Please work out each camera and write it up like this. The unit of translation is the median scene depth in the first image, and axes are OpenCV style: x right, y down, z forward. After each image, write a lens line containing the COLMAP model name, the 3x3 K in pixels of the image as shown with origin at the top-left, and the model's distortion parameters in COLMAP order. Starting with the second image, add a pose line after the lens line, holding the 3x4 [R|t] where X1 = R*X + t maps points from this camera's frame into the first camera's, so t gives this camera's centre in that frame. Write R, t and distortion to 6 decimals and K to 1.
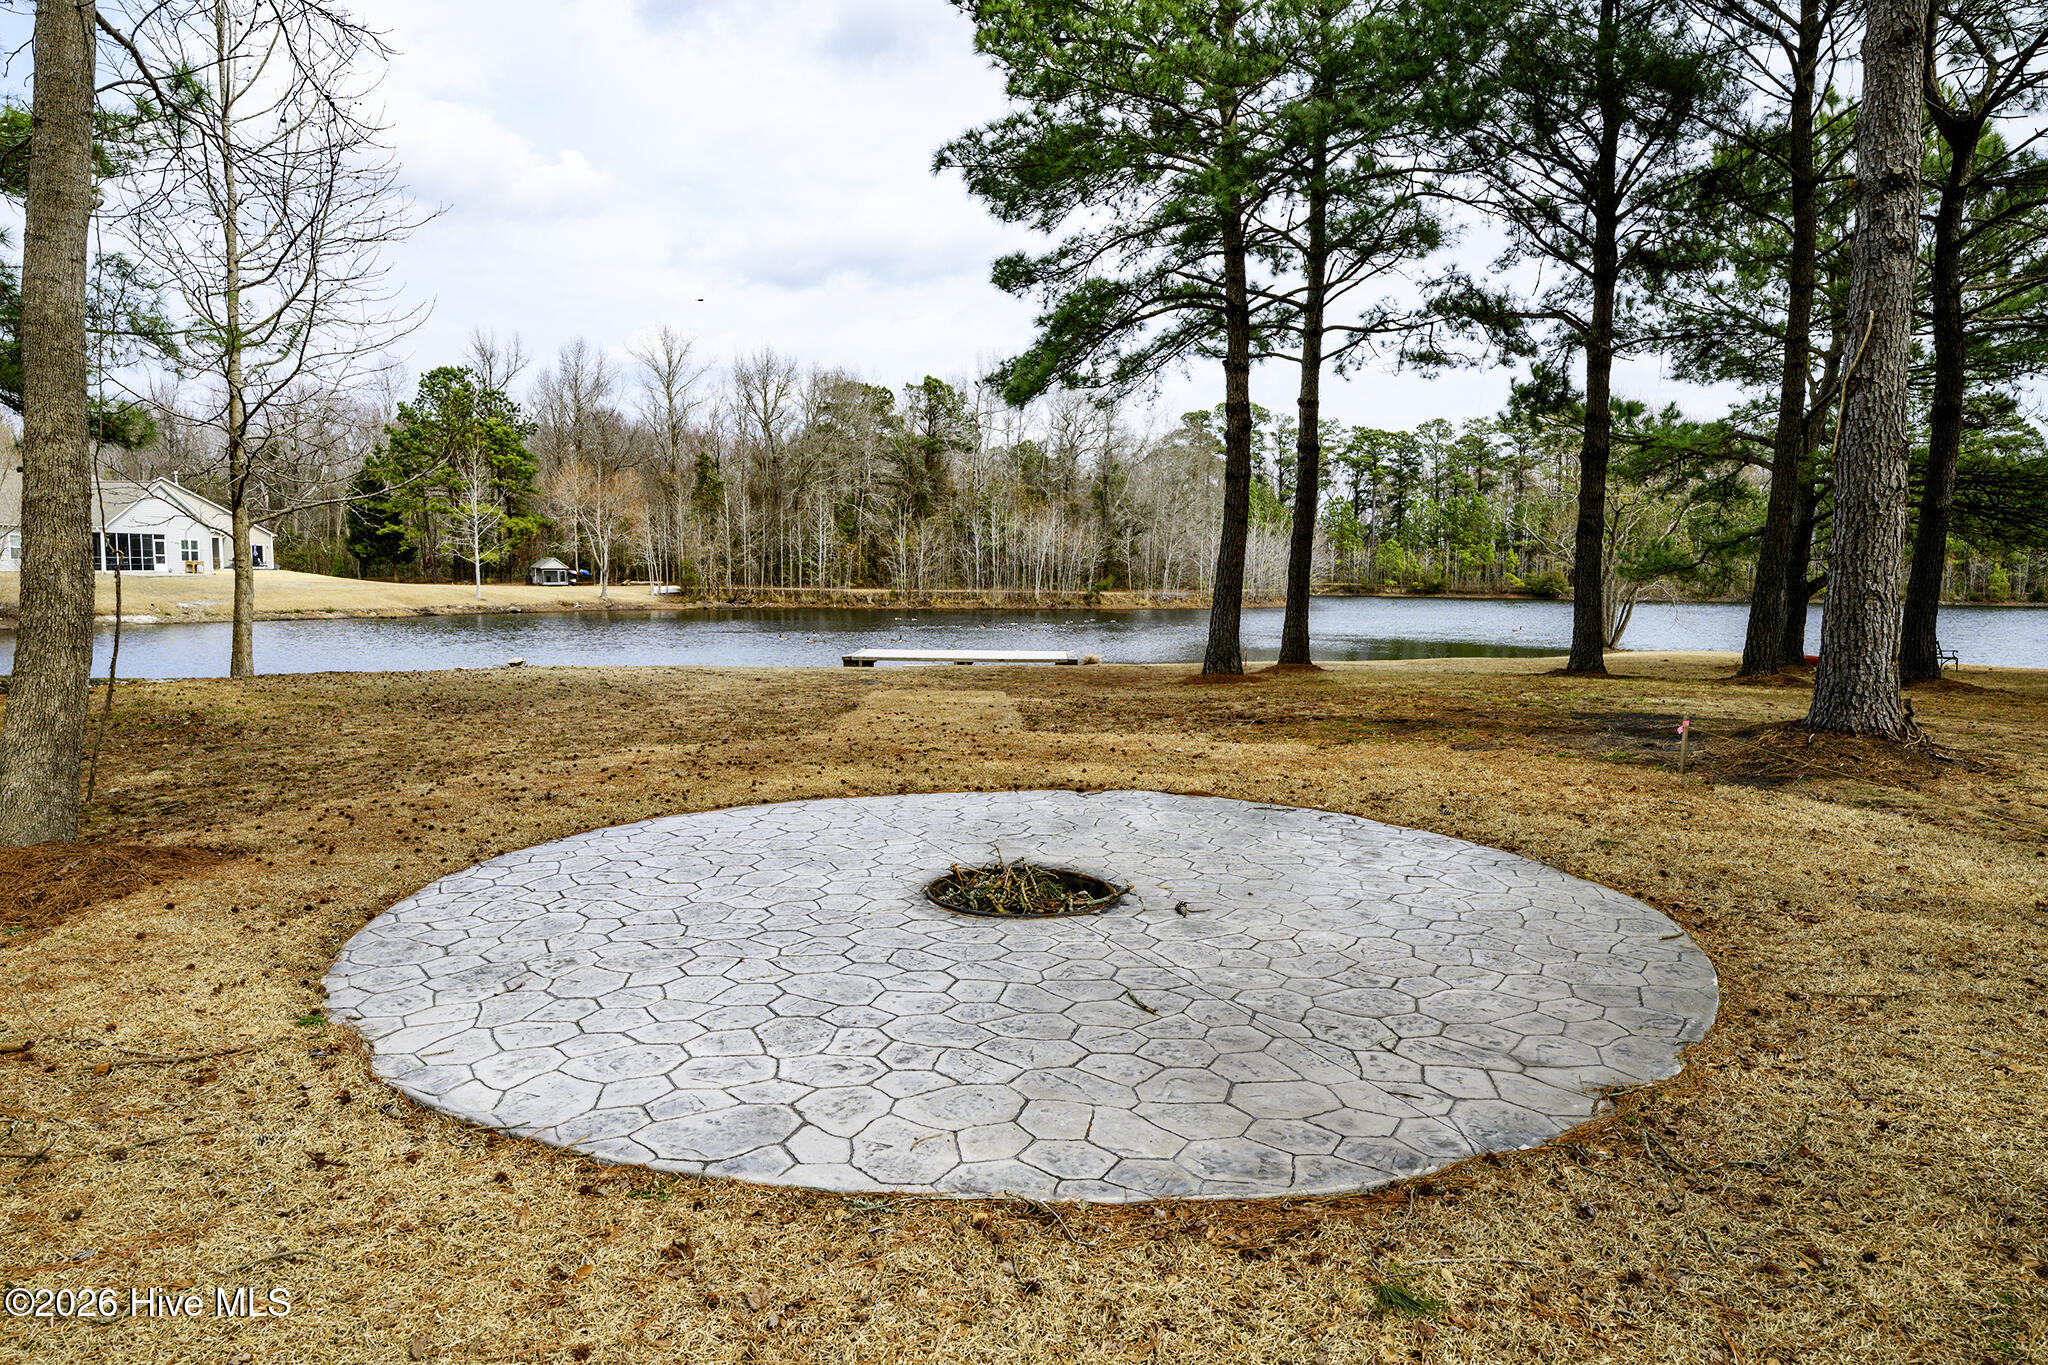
lens RADIAL K [[1244.8, 0, 1024.0], [0, 1244.8, 682.5], [0, 0, 1]] dist [-0.001955, -0.000161]
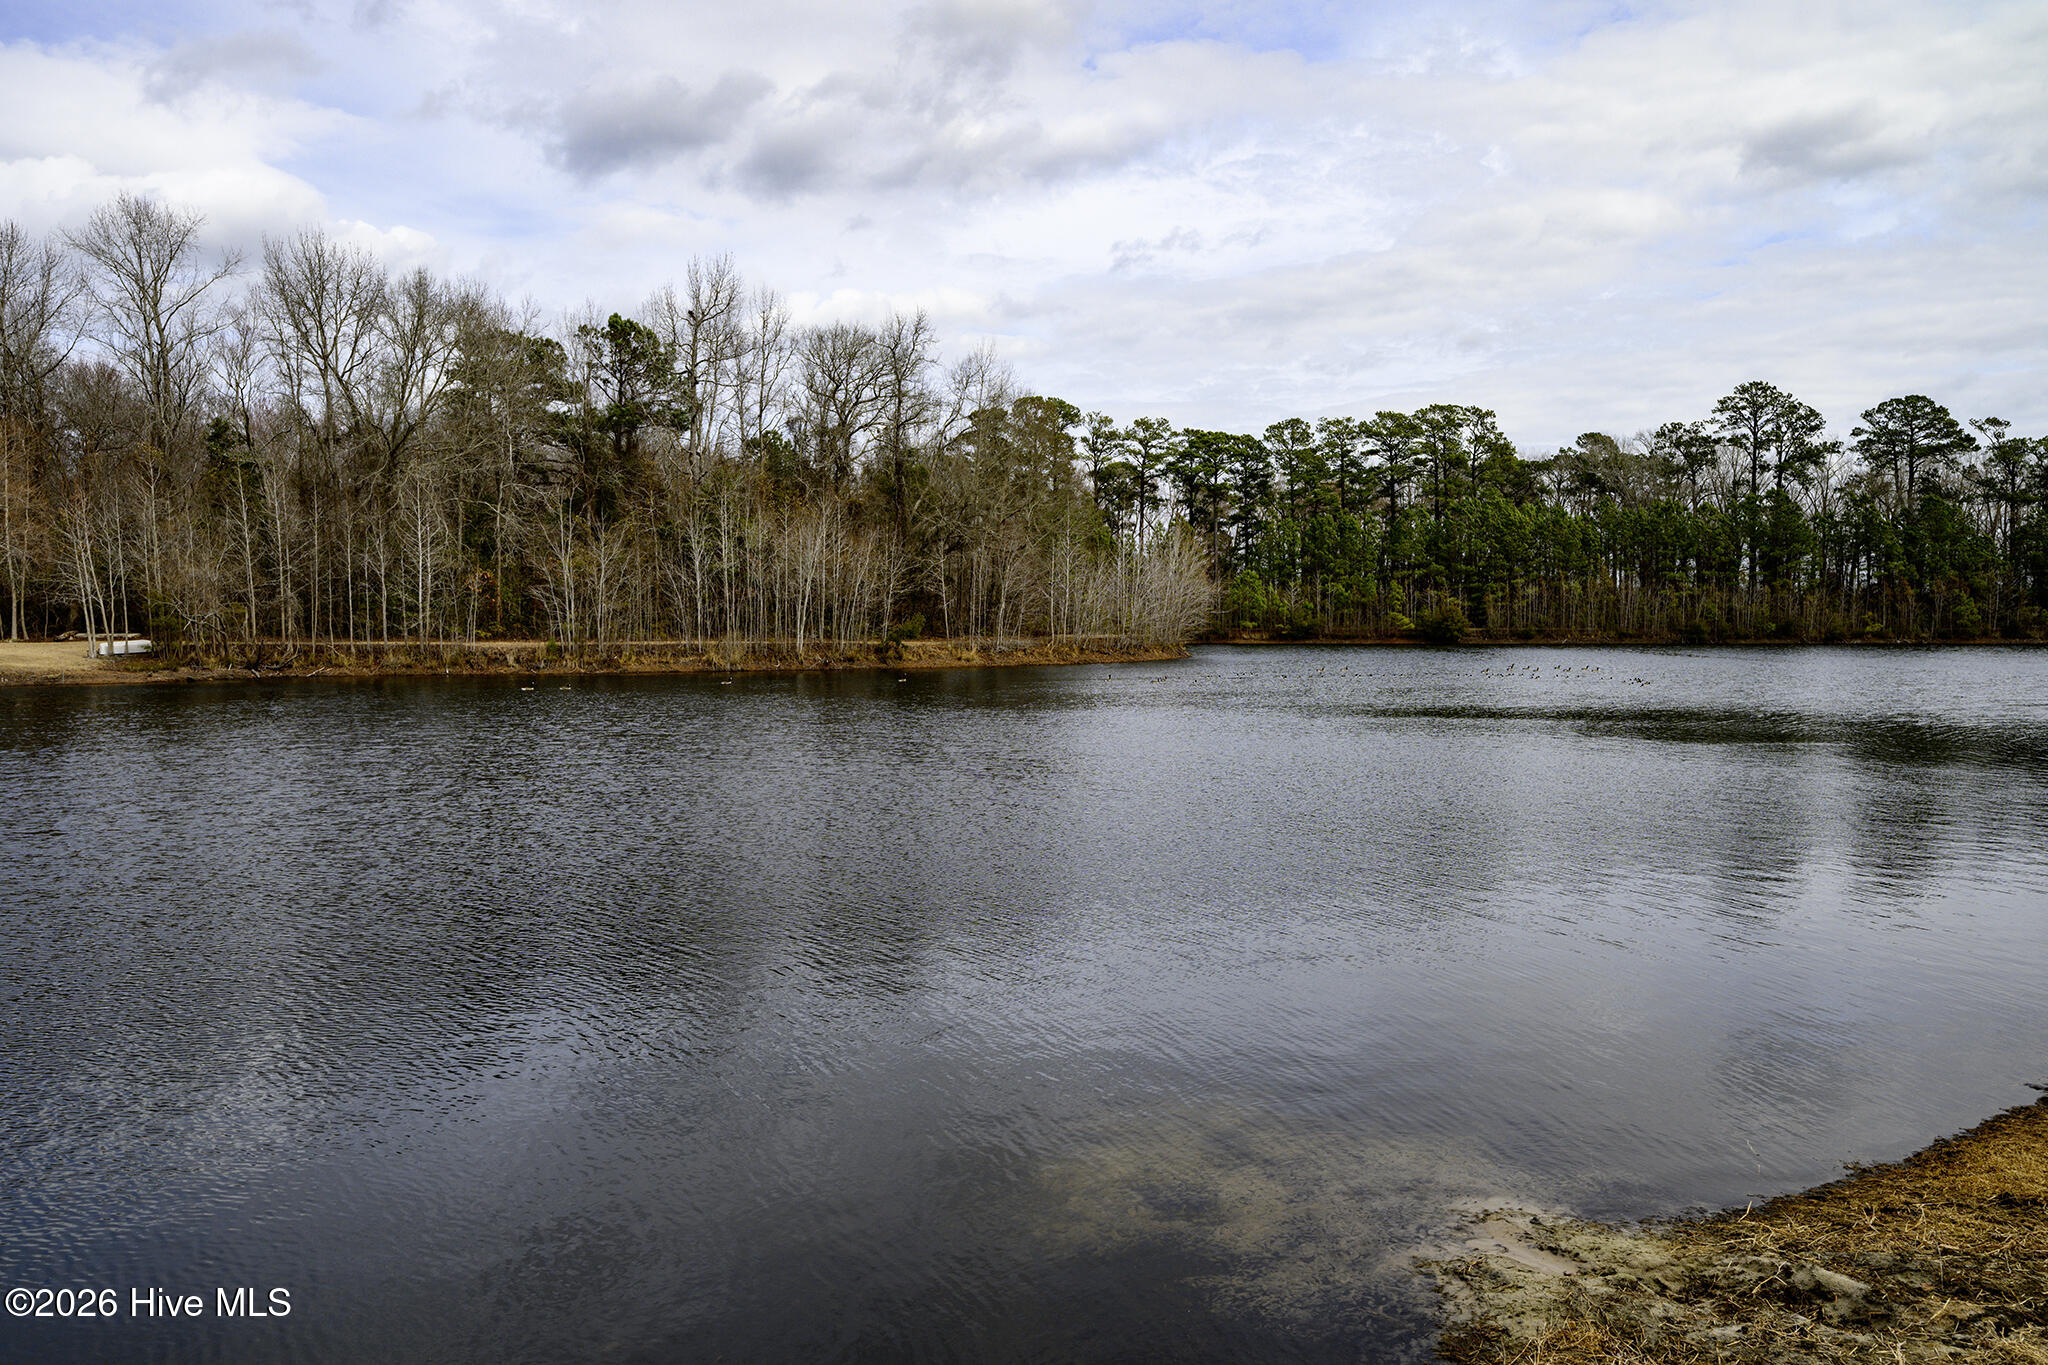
lens RADIAL K [[1425.5, 0, 1021.8], [0, 1425.5, 733.8], [0, 0, 1]] dist [0.007808, 0.000837]
pose [[0.983826, -0.025480, 0.177303, -0.007271], [0.027148, 0.999607, -0.006991, -0.019210], [-0.177055, 0.011691, 0.984132, 0.281367]]
